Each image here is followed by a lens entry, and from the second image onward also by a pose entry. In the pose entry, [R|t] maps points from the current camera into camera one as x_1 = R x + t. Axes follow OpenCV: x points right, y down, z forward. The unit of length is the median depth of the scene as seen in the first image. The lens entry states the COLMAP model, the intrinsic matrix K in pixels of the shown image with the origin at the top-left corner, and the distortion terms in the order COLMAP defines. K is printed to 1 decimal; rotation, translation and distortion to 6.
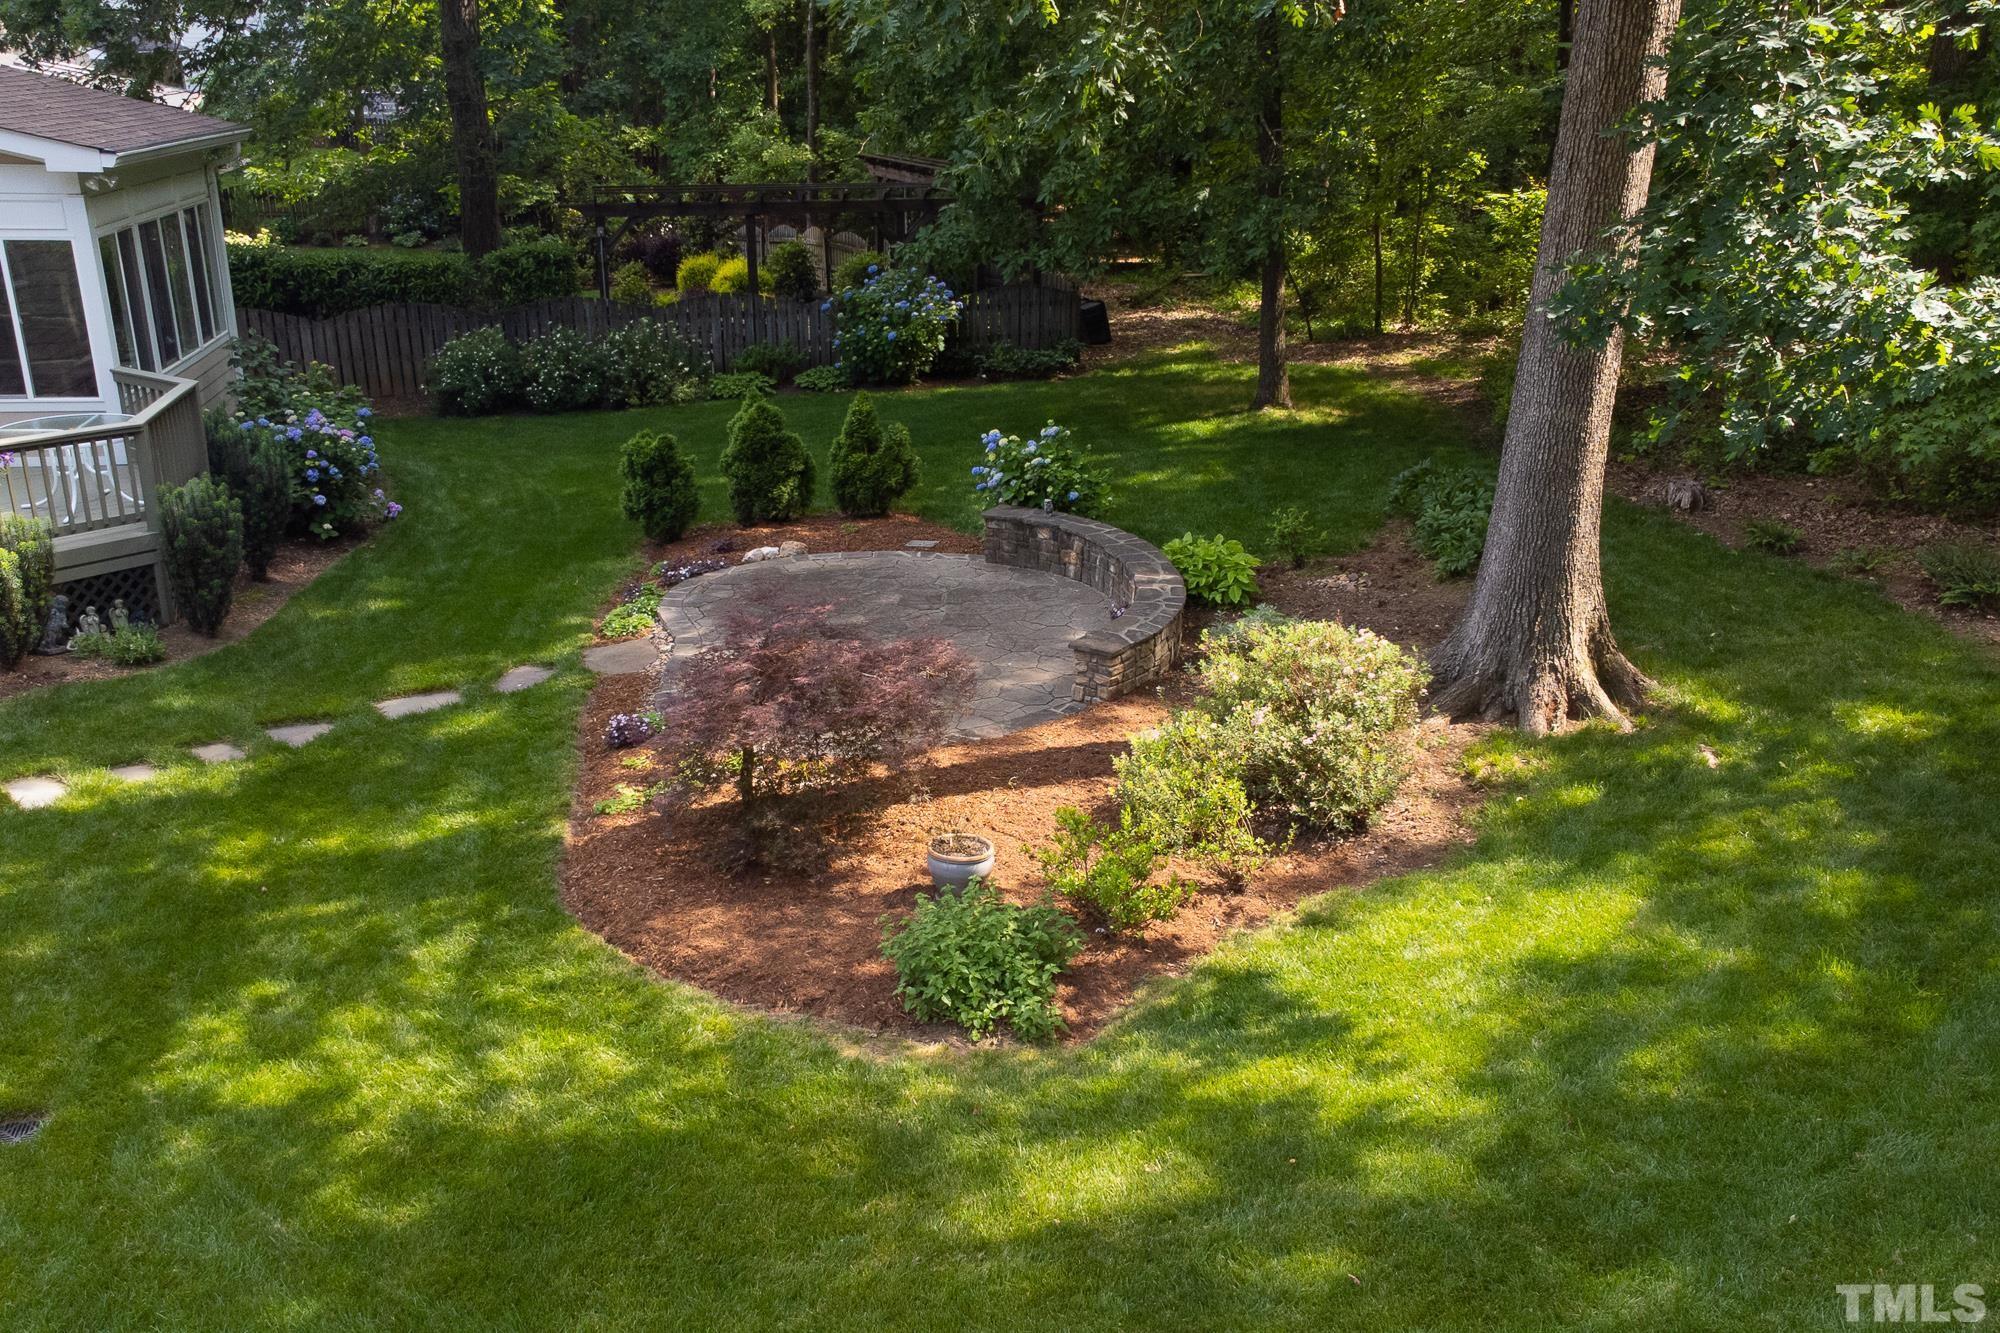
lens RADIAL K [[1784.8, 0, 995.1], [0, 1784.8, 692.0], [0, 0, 1]] dist [0.031928, -0.006635]
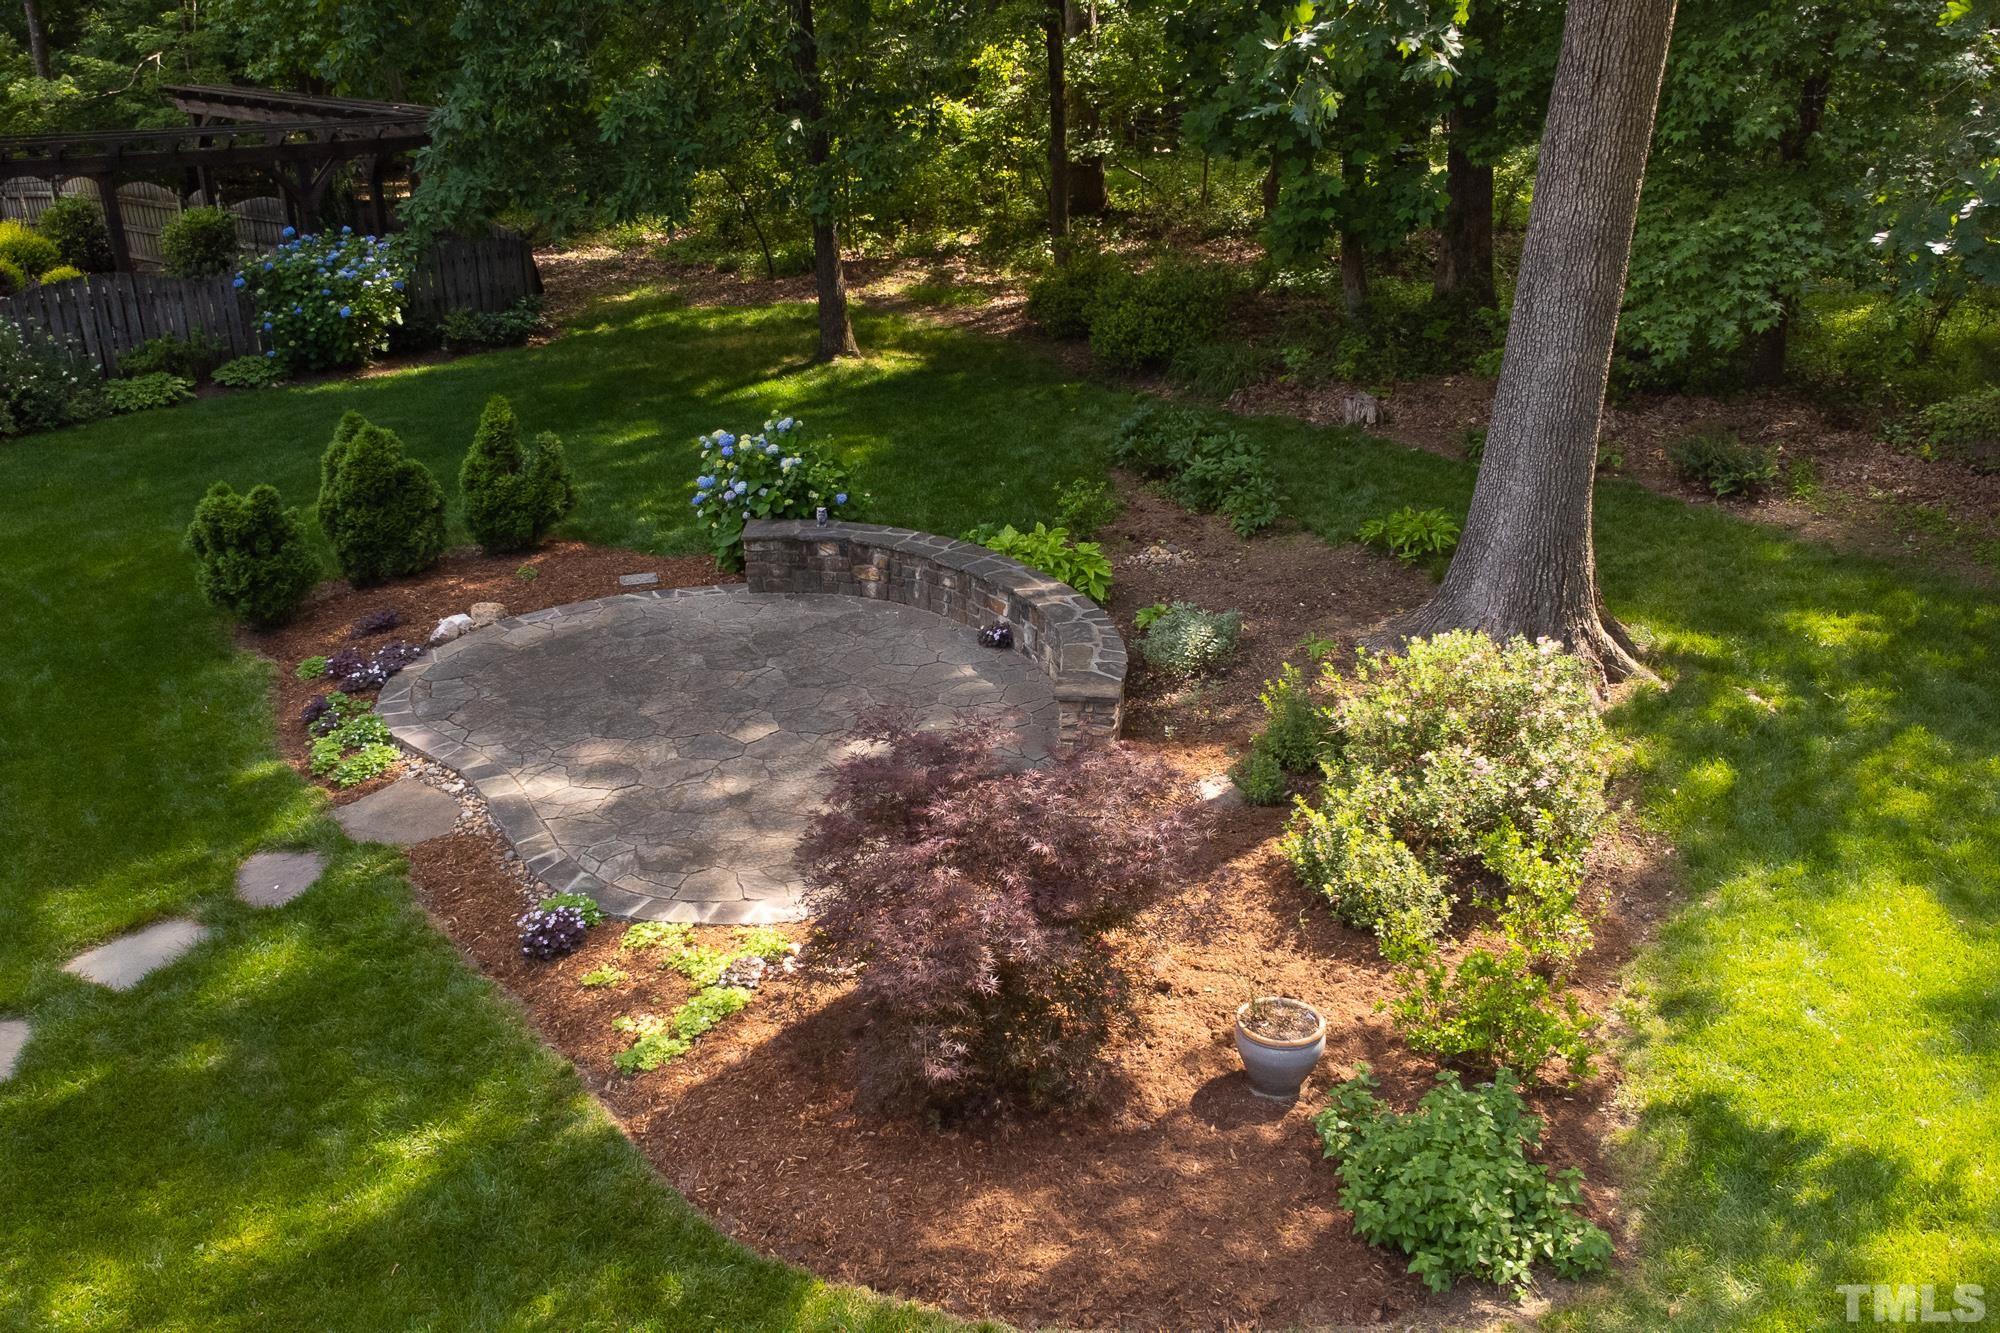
lens RADIAL K [[1713.2, 0, 998.2], [0, 1713.2, 705.7], [0, 0, 1]] dist [0.076314, -0.099597]
pose [[0.891812, -0.186648, 0.412110, -0.290601], [0.160257, 0.982194, 0.098045, -0.097760], [-0.423071, -0.021394, 0.905844, 0.278471]]
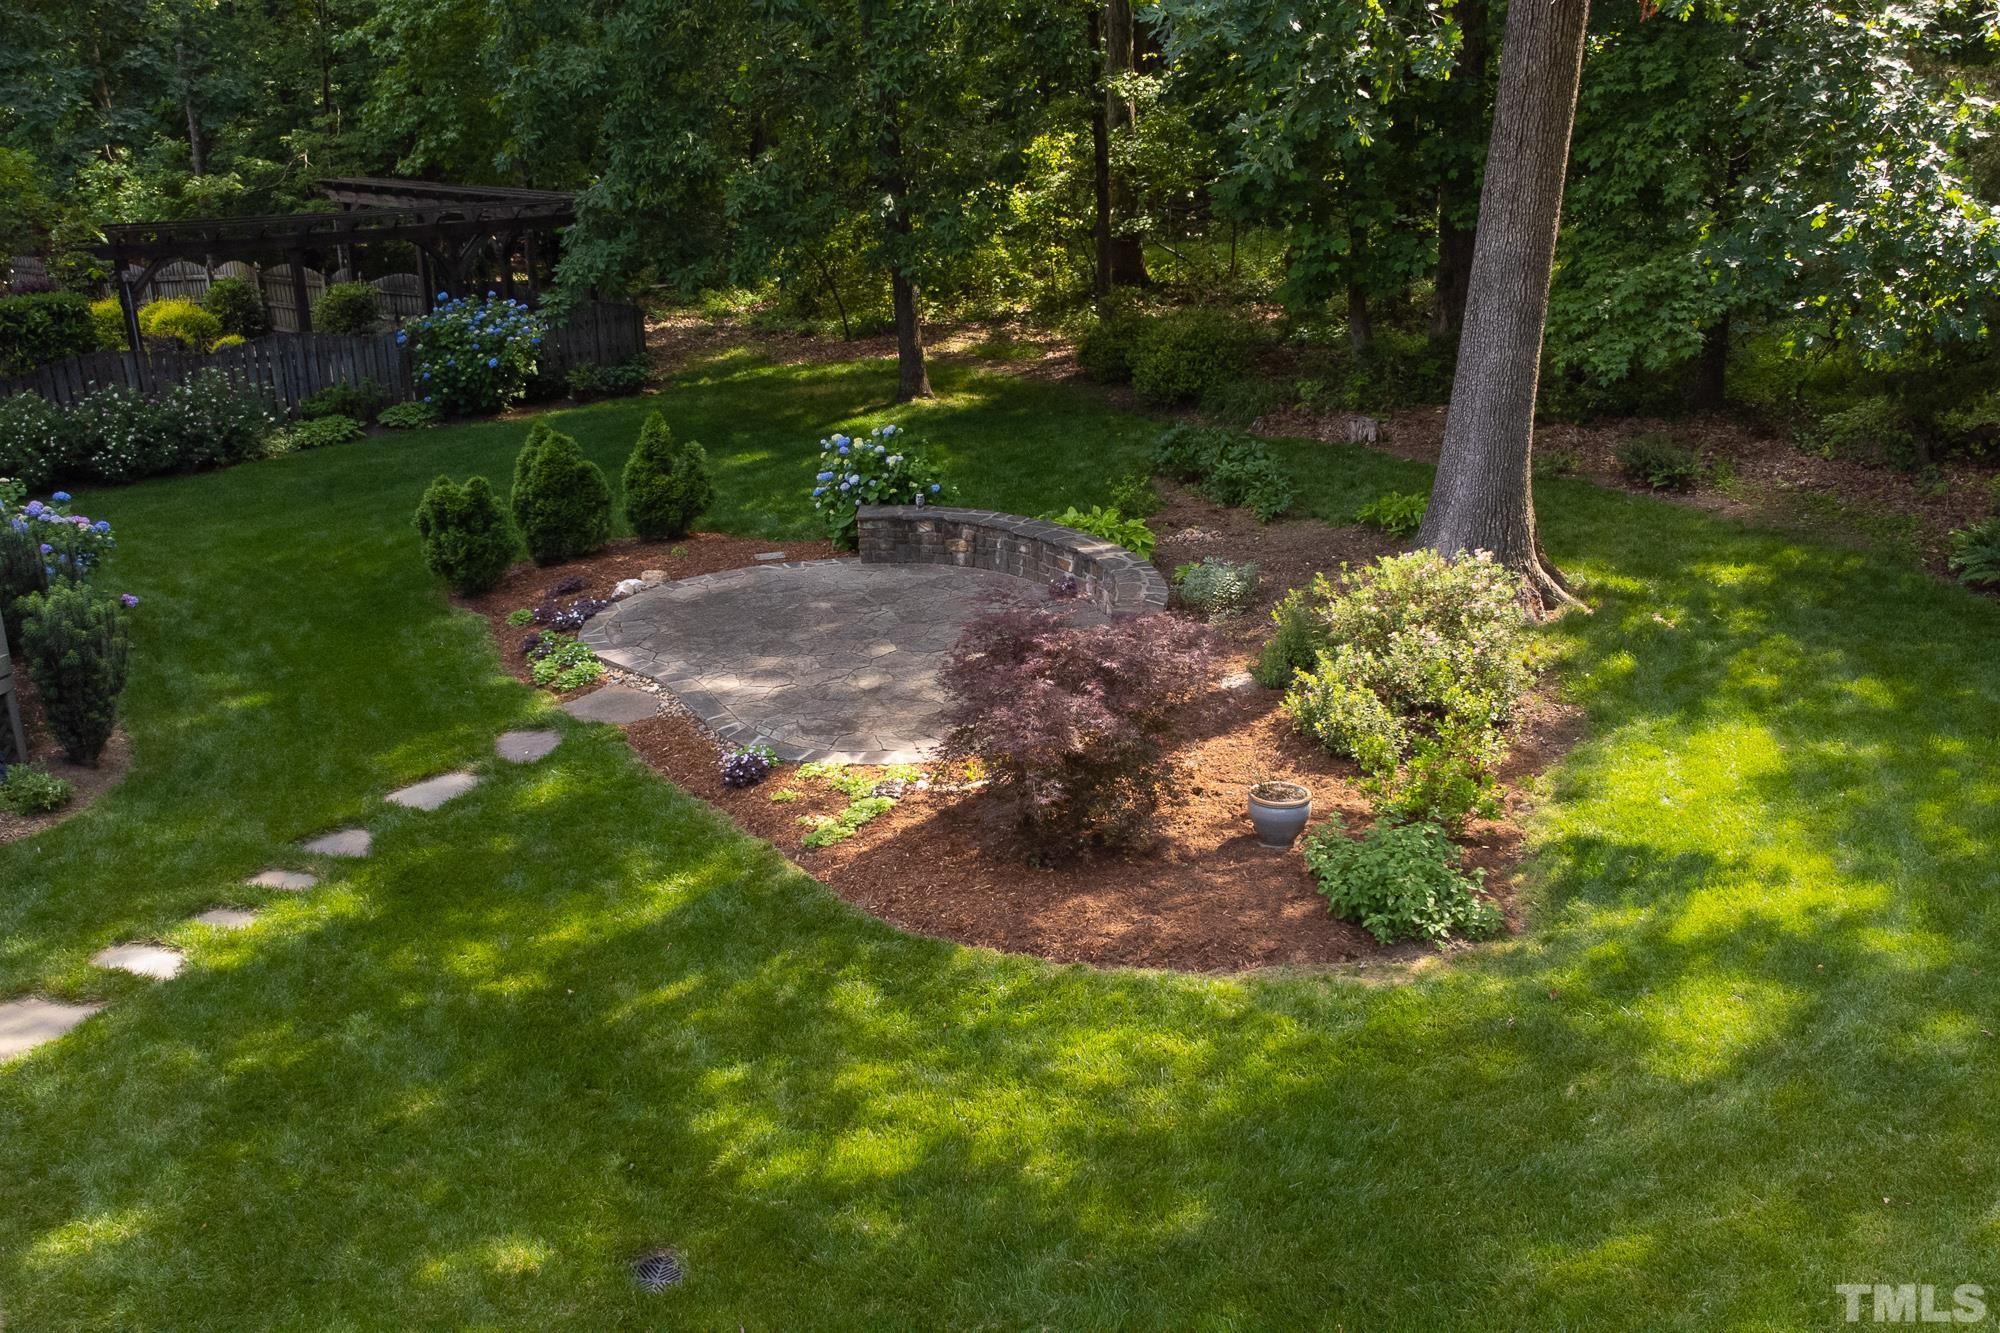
lens RADIAL K [[1713.1, 0, 1007.0], [0, 1713.1, 698.8], [0, 0, 1]] dist [0.109095, -0.262528]
pose [[0.898018, -0.166586, 0.407202, -0.416929], [0.164295, 0.985564, 0.040868, -0.027366], [-0.408131, 0.030201, 0.912424, 0.084949]]
